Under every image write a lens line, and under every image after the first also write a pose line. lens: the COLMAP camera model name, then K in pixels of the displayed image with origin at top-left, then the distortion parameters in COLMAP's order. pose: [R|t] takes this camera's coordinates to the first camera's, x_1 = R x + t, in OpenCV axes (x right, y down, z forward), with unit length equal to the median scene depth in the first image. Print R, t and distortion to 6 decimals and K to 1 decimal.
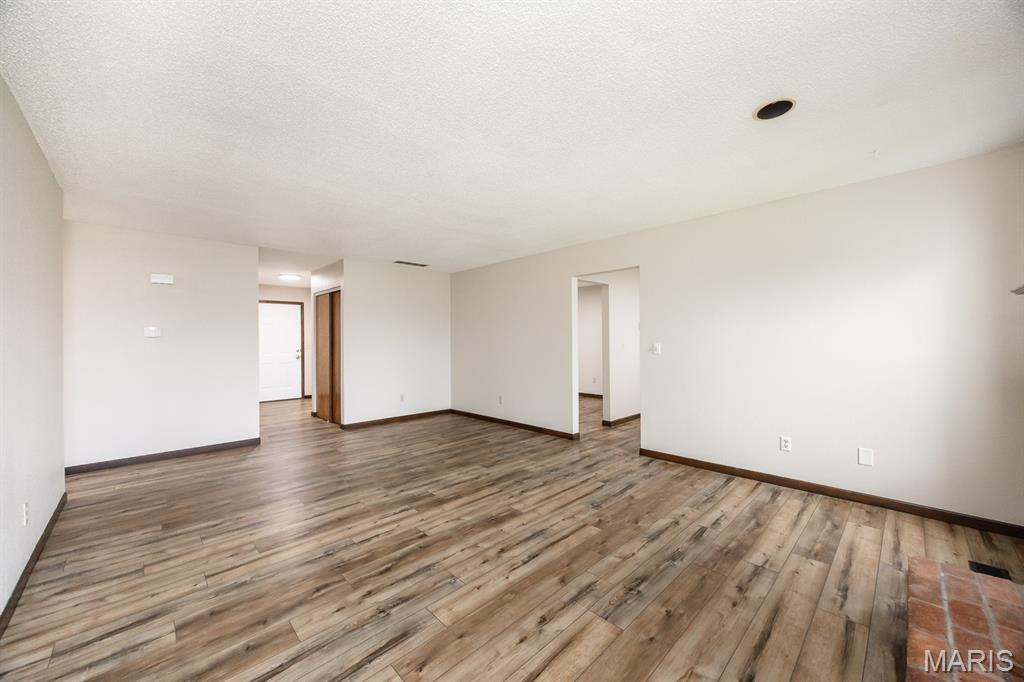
lens RADIAL K [[391.9, 0, 507.4], [0, 391.9, 339.9], [0, 0, 1]] dist [-0.003334, -0.000149]
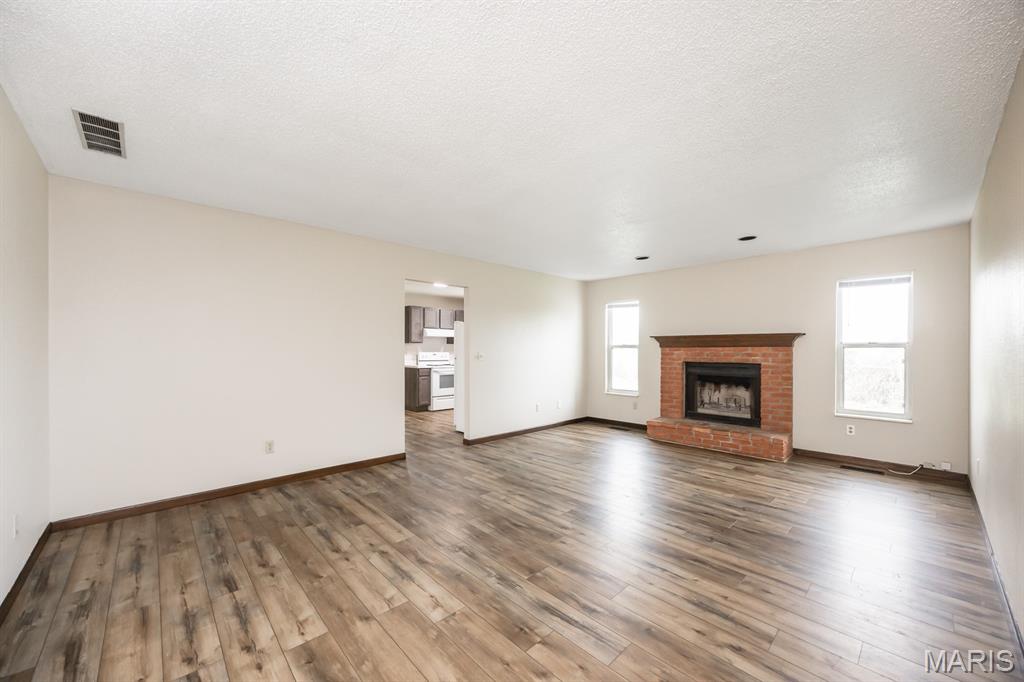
lens RADIAL K [[391.9, 0, 503.6], [0, 391.9, 347.0], [0, 0, 1]] dist [-0.003334, -0.000149]
pose [[0.007841, 0.011982, 0.999897, -1.082472], [-0.005627, 0.999913, -0.011938, -0.000978], [-0.999953, -0.005532, 0.007908, 1.073049]]
